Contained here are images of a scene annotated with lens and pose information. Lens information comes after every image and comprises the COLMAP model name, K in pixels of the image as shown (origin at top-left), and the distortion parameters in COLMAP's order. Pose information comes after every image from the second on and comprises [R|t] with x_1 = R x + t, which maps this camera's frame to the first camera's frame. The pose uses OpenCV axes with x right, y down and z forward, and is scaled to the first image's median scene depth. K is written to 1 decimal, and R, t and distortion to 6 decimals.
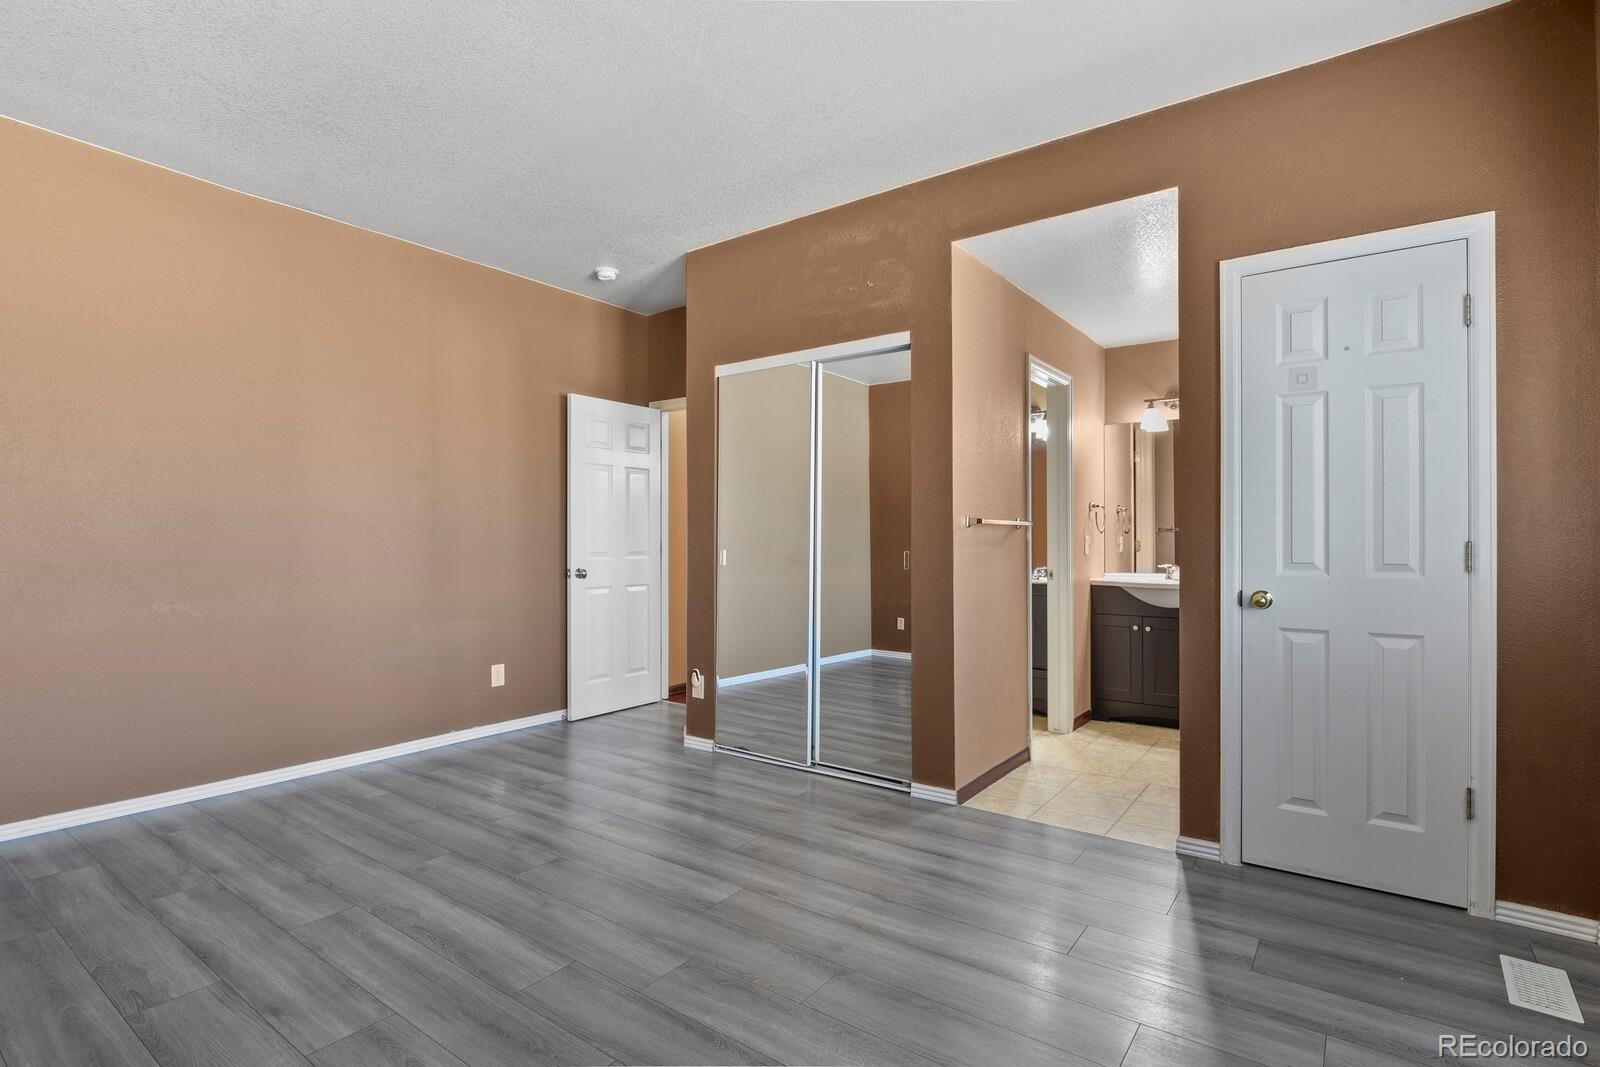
lens RADIAL K [[773.4, 0, 801.1], [0, 773.4, 539.3], [0, 0, 1]] dist [0.001454, -0.009068]
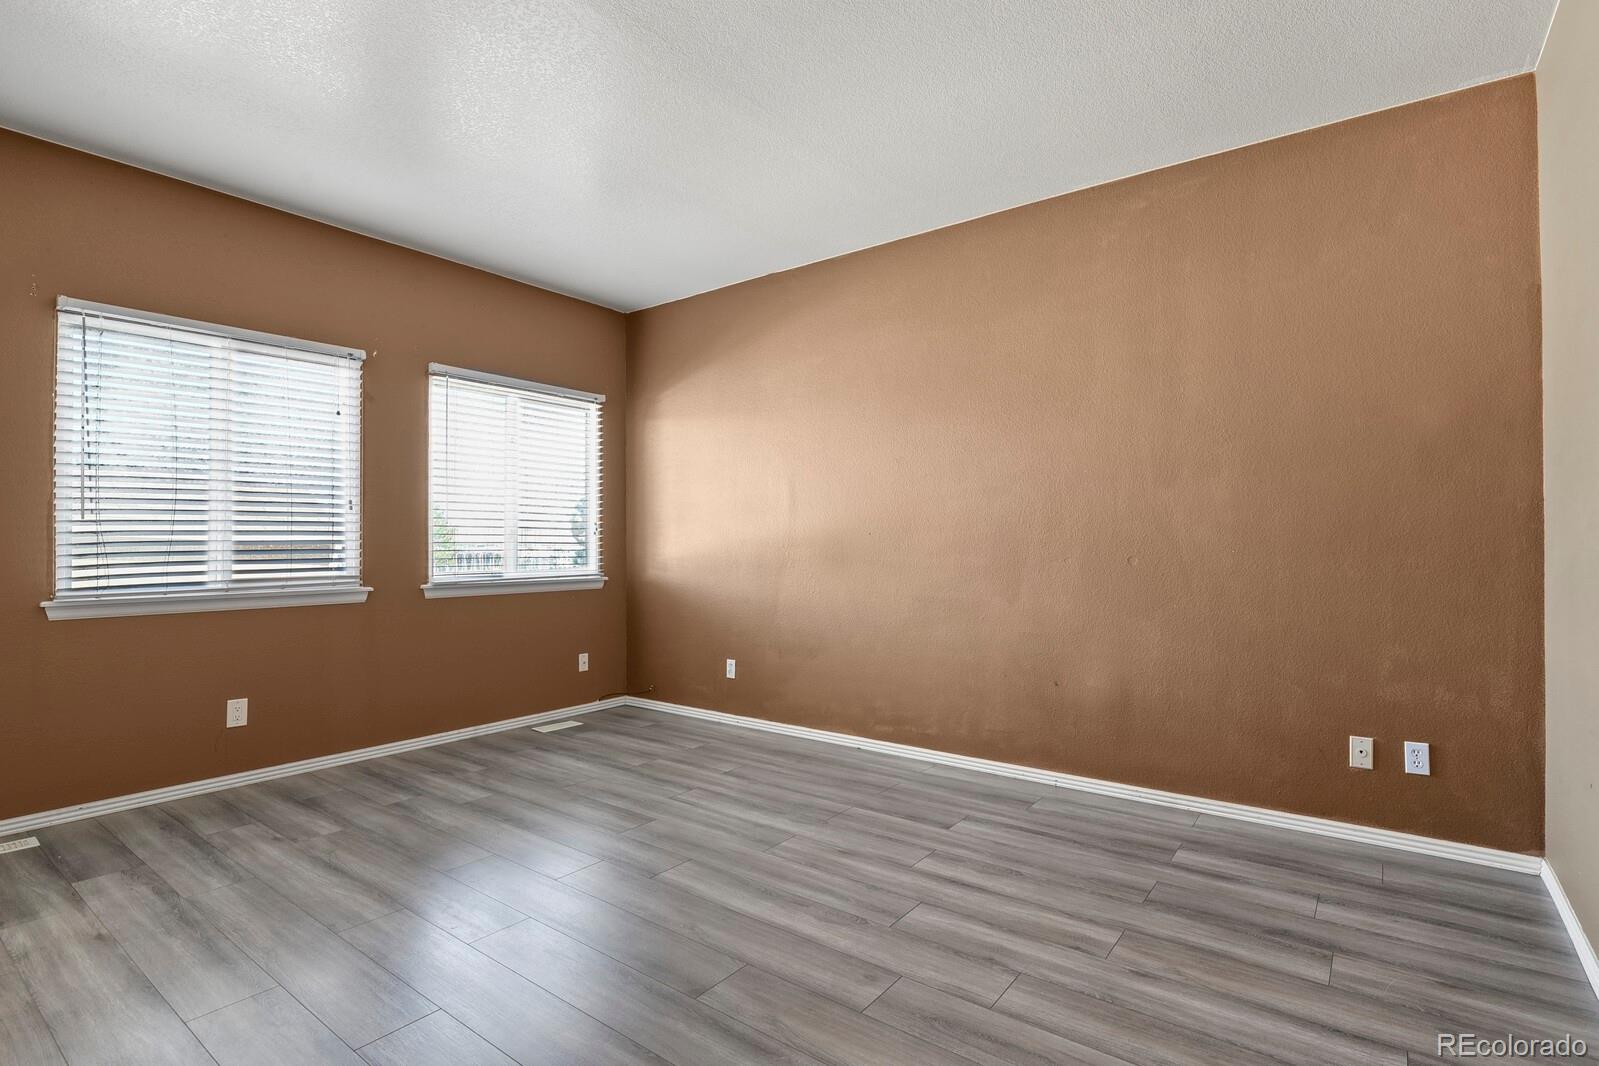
lens RADIAL K [[773.0, 0, 800.6], [0, 773.0, 538.8], [0, 0, 1]] dist [0.001454, -0.009068]
pose [[-0.999890, 0.001580, 0.014759, -0.495759], [0.001451, 0.999961, -0.008752, 0.006489], [-0.014772, -0.008730, -0.999853, 2.015661]]
